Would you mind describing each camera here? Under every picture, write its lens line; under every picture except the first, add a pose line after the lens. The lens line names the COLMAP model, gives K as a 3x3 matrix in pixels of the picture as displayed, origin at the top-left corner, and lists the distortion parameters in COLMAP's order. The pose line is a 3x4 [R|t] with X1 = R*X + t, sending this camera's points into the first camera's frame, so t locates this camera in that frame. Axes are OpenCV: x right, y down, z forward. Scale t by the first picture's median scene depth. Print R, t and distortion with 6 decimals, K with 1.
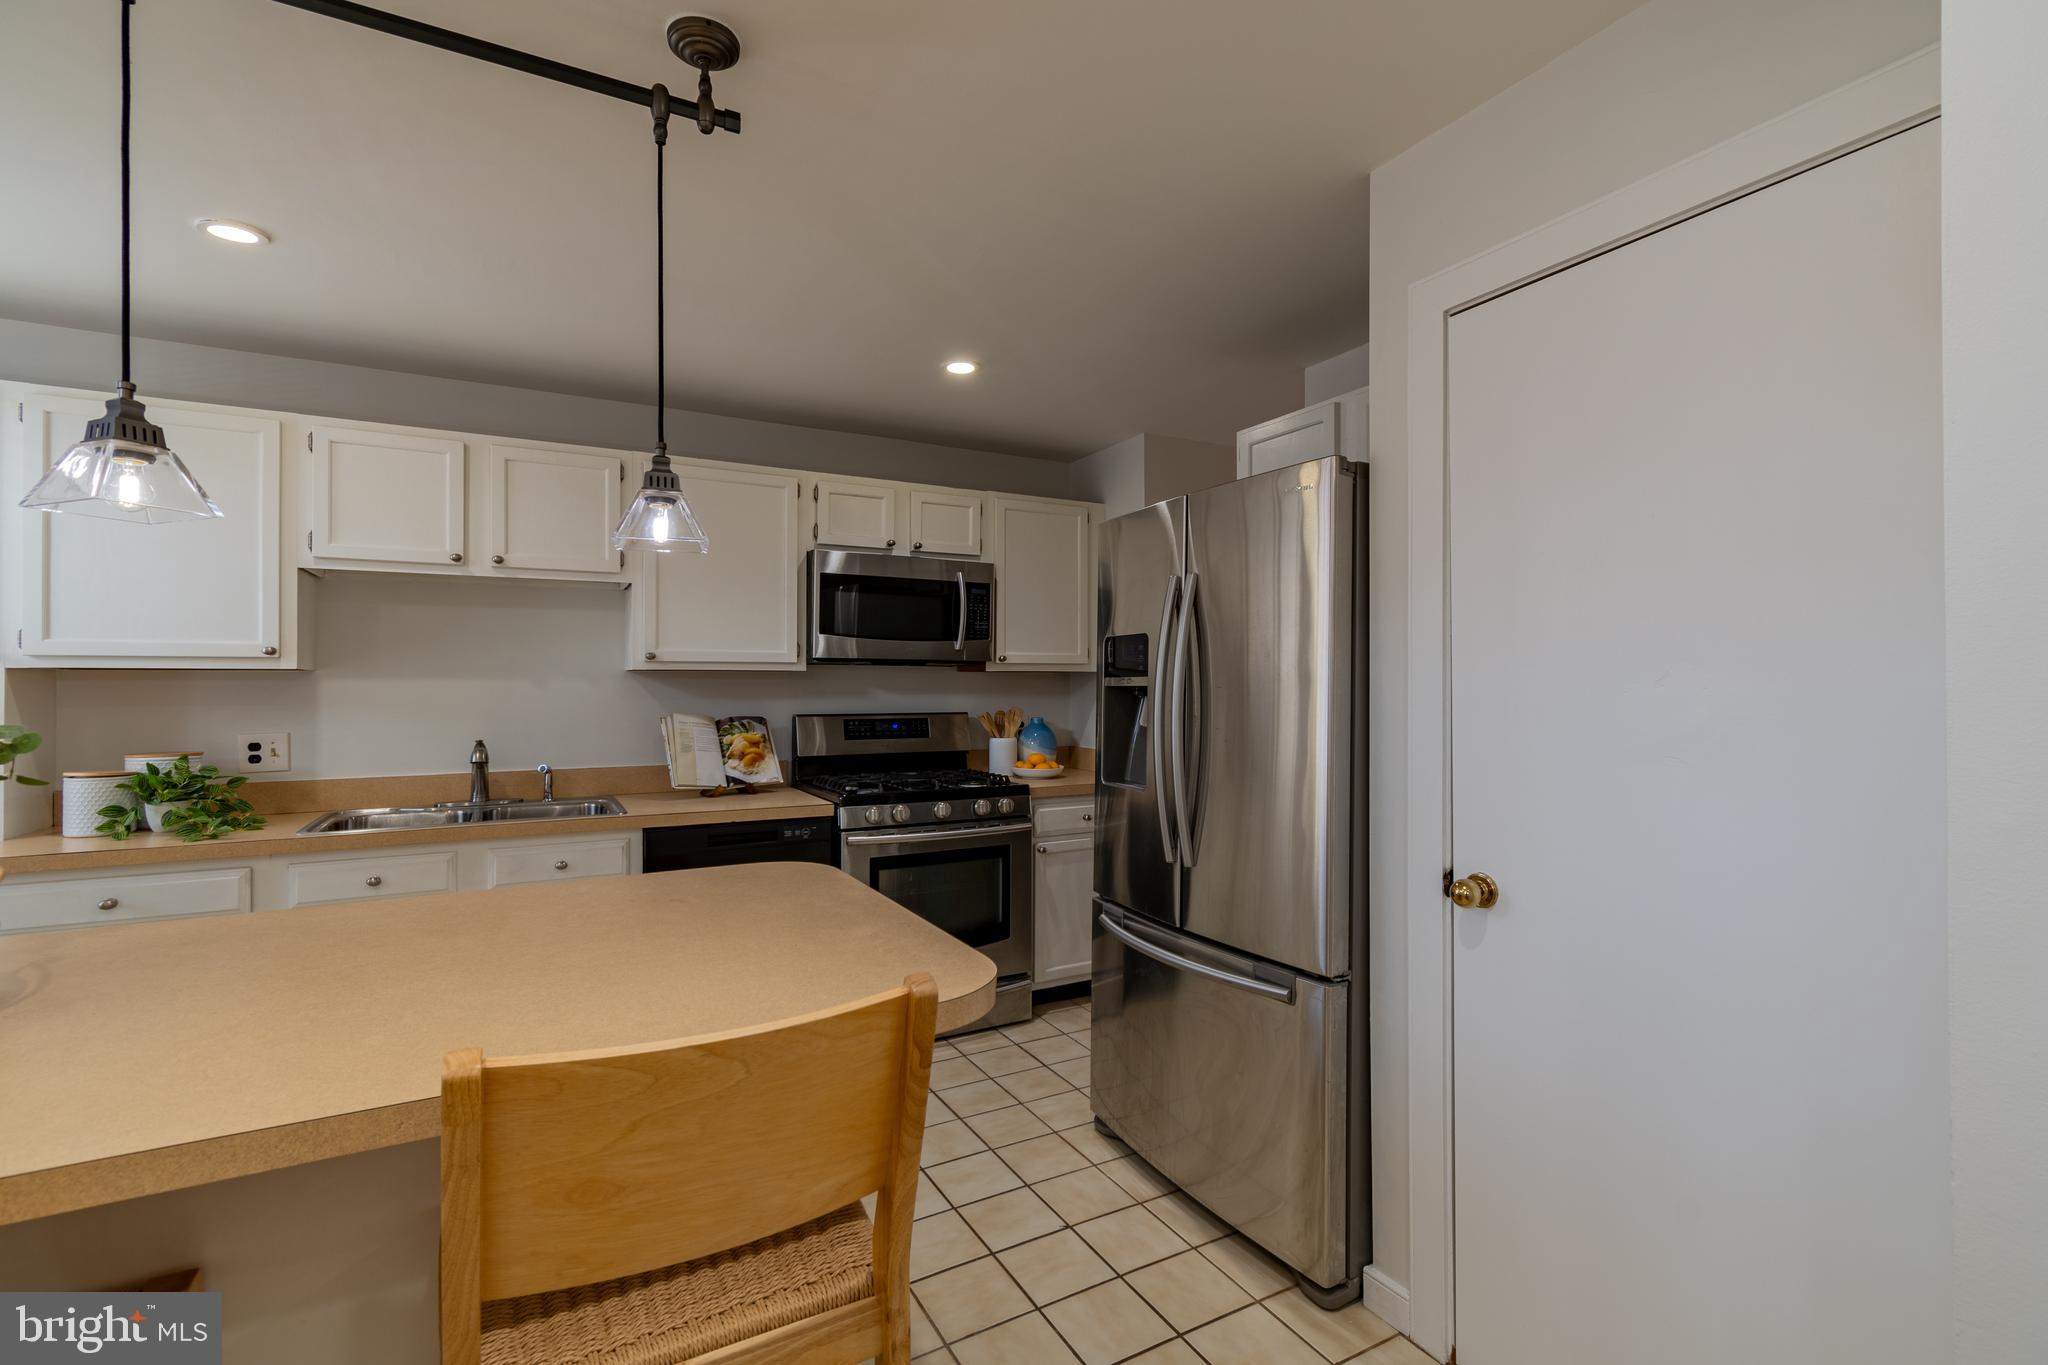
lens RADIAL K [[905.6, 0, 1024.0], [0, 905.6, 682.5], [0, 0, 1]] dist [0.003545, 0.000243]
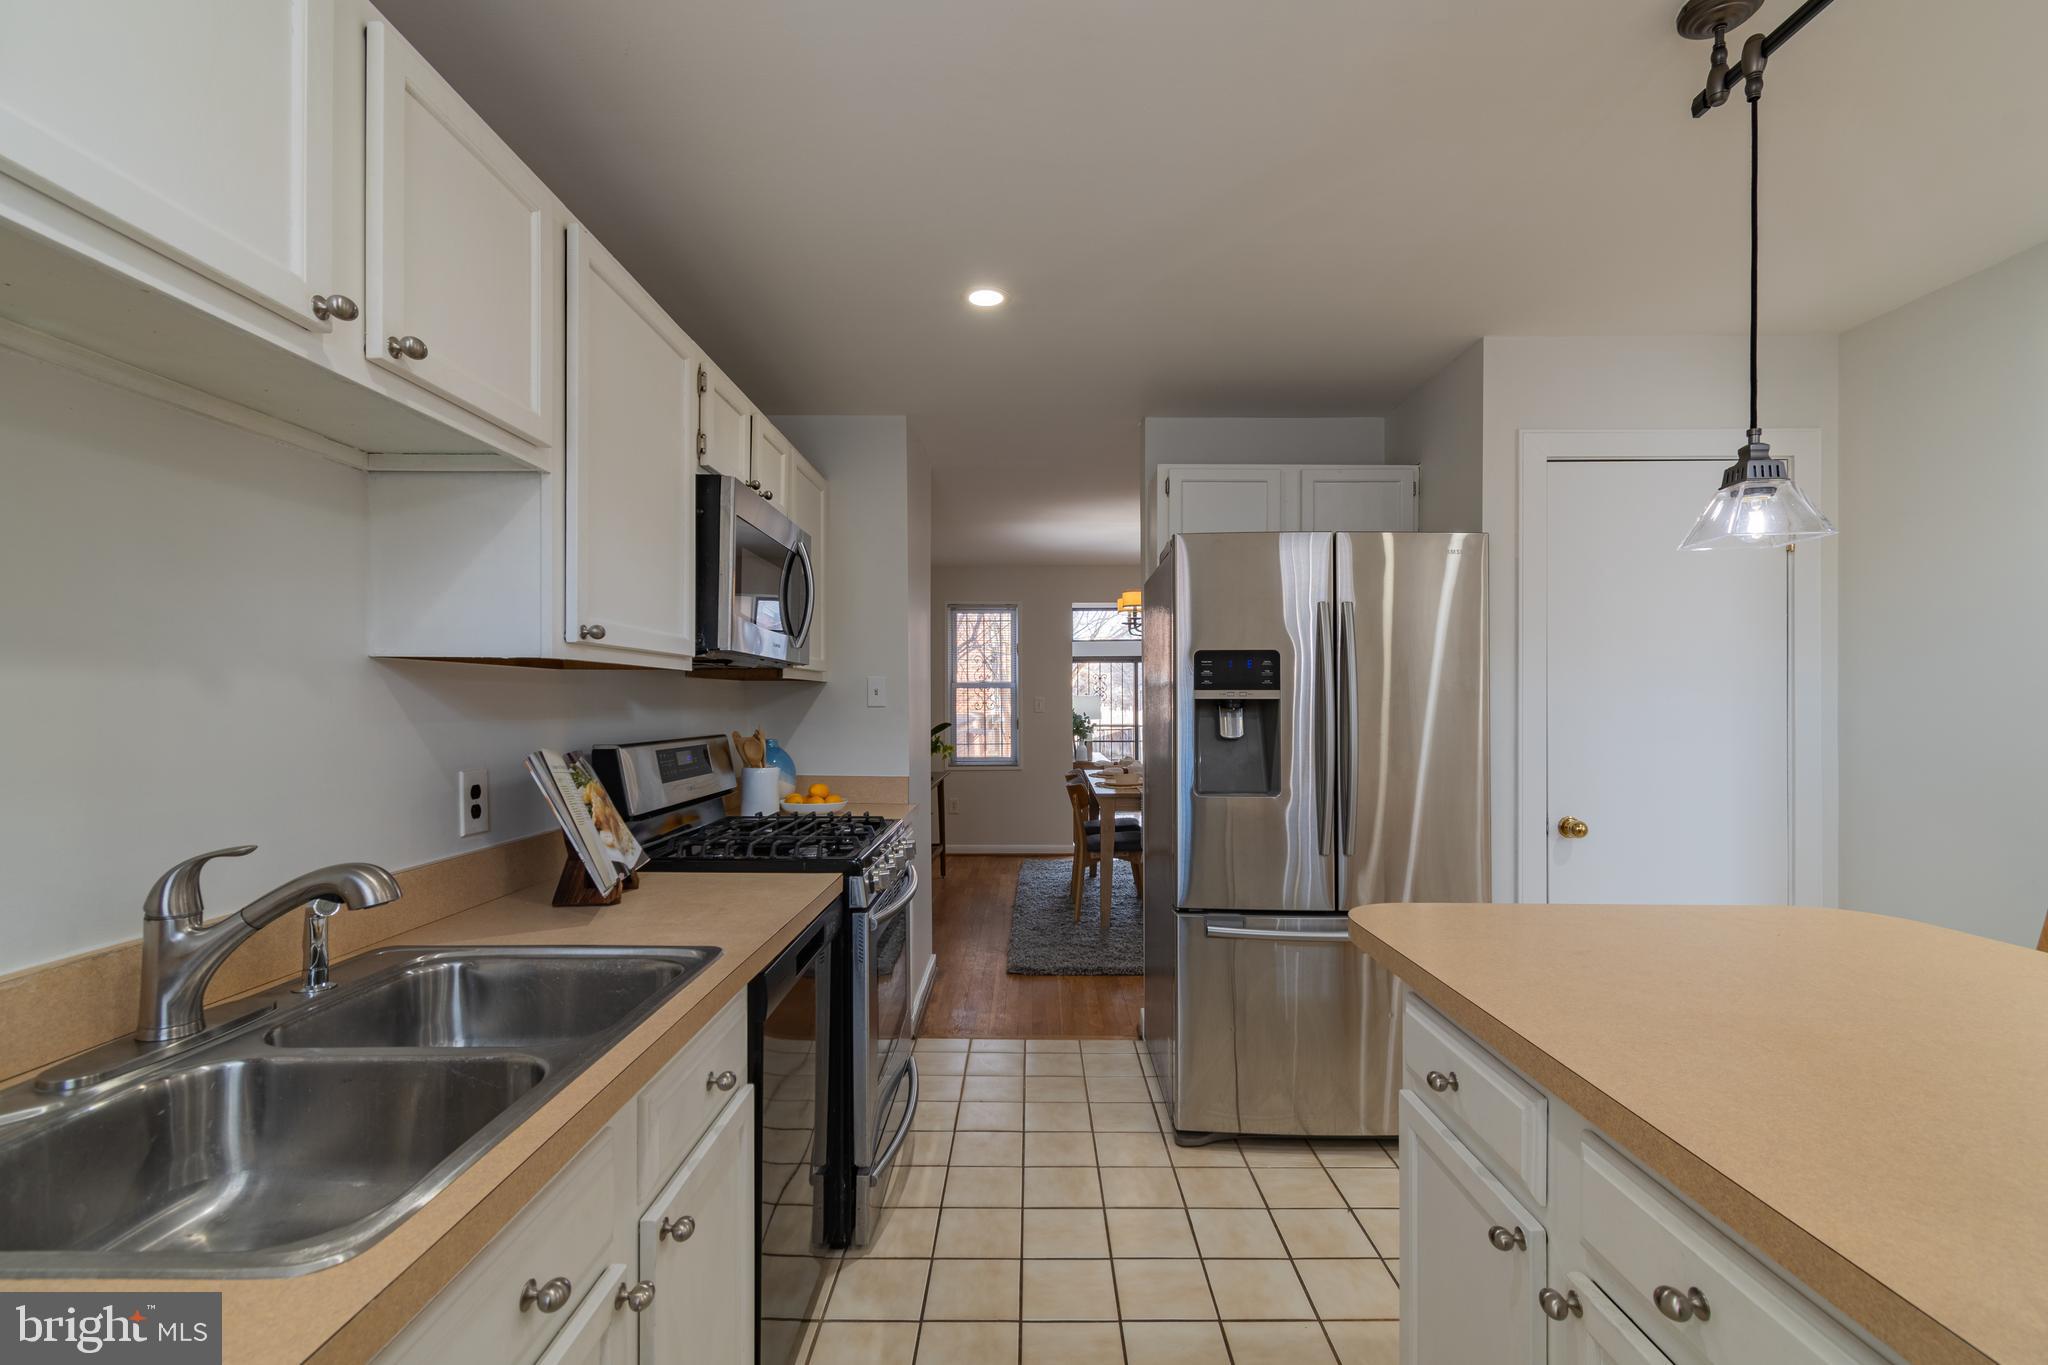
lens RADIAL K [[903.3, 0, 1028.1], [0, 903.3, 703.0], [0, 0, 1]] dist [0.002066, -0.000218]
pose [[0.486237, -0.000062, 0.873827, -0.943918], [-0.007265, 0.999965, 0.004114, 0.006212], [-0.873797, -0.008349, 0.486219, 0.734169]]
